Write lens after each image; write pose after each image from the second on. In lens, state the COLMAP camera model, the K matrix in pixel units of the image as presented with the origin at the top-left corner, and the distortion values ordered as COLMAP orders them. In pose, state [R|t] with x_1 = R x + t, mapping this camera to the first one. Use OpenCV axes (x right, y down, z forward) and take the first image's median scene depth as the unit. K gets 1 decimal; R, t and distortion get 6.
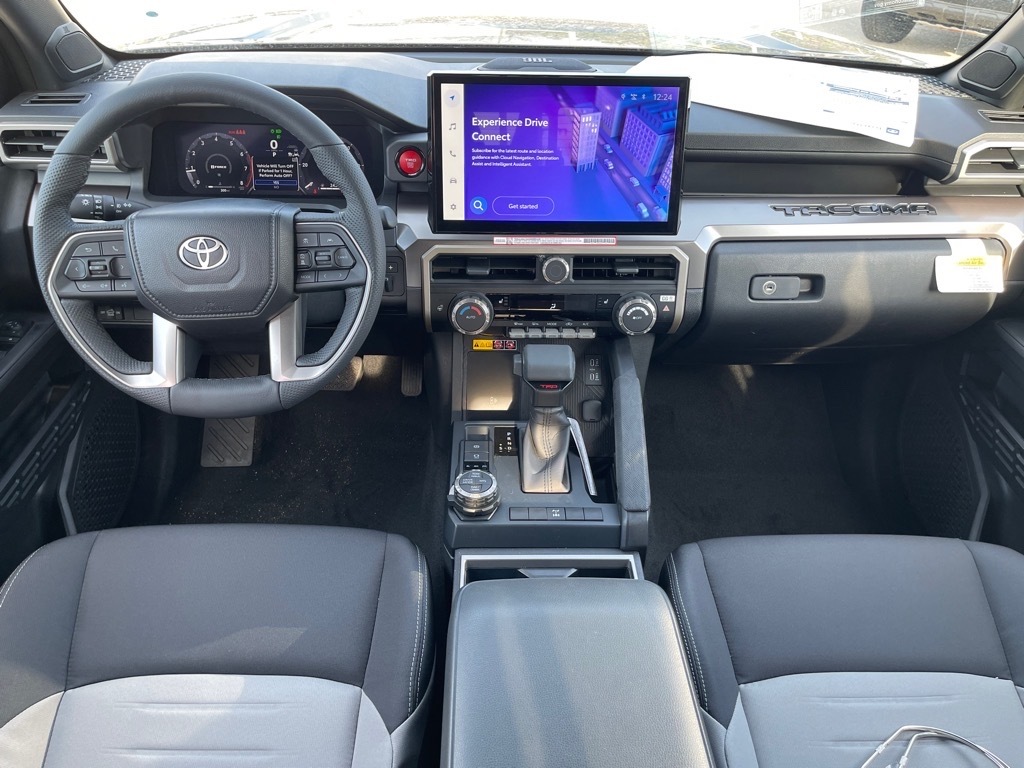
lens RADIAL K [[752.9, 0, 513.5], [0, 752.9, 389.1], [0, 0, 1]] dist [-0.007373, -0.008099]
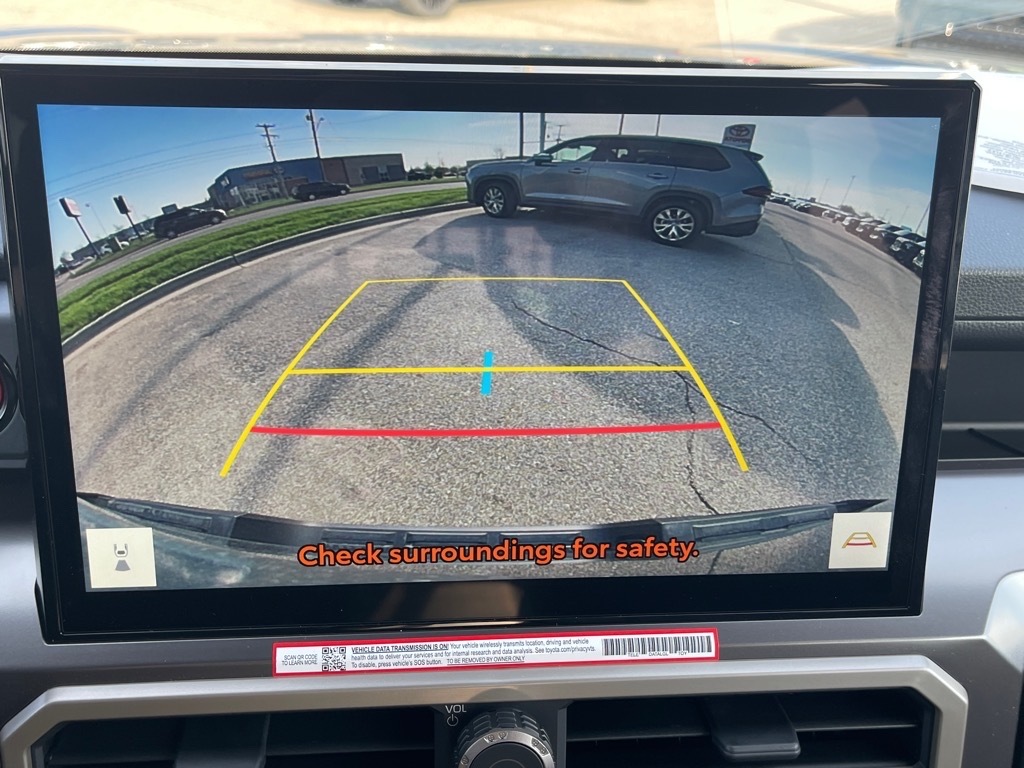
lens RADIAL K [[959.8, 0, 508.9], [0, 959.8, 388.7], [0, 0, 1]] dist [0.008540, 0.000000]
pose [[0.998445, -0.015225, 0.053618, 0.041153], [0.023449, 0.987438, -0.156258, -0.238805], [-0.050565, 0.157272, 0.986260, 0.637478]]
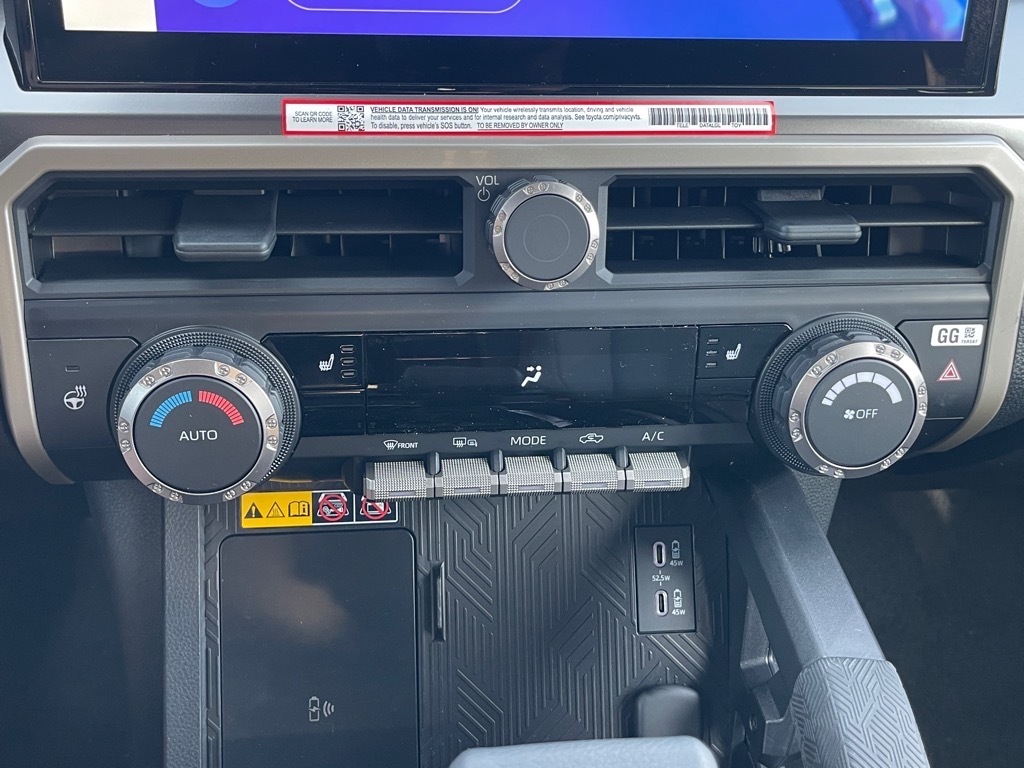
lens RADIAL K [[1074.6, 0, 510.3], [0, 1074.6, 391.0], [0, 0, 1]] dist [0.008986, 0.000000]
pose [[0.995366, -0.029974, 0.091368, 0.011633], [0.033258, 0.998847, -0.034634, -0.095133], [-0.090224, 0.037512, 0.995215, 0.652962]]
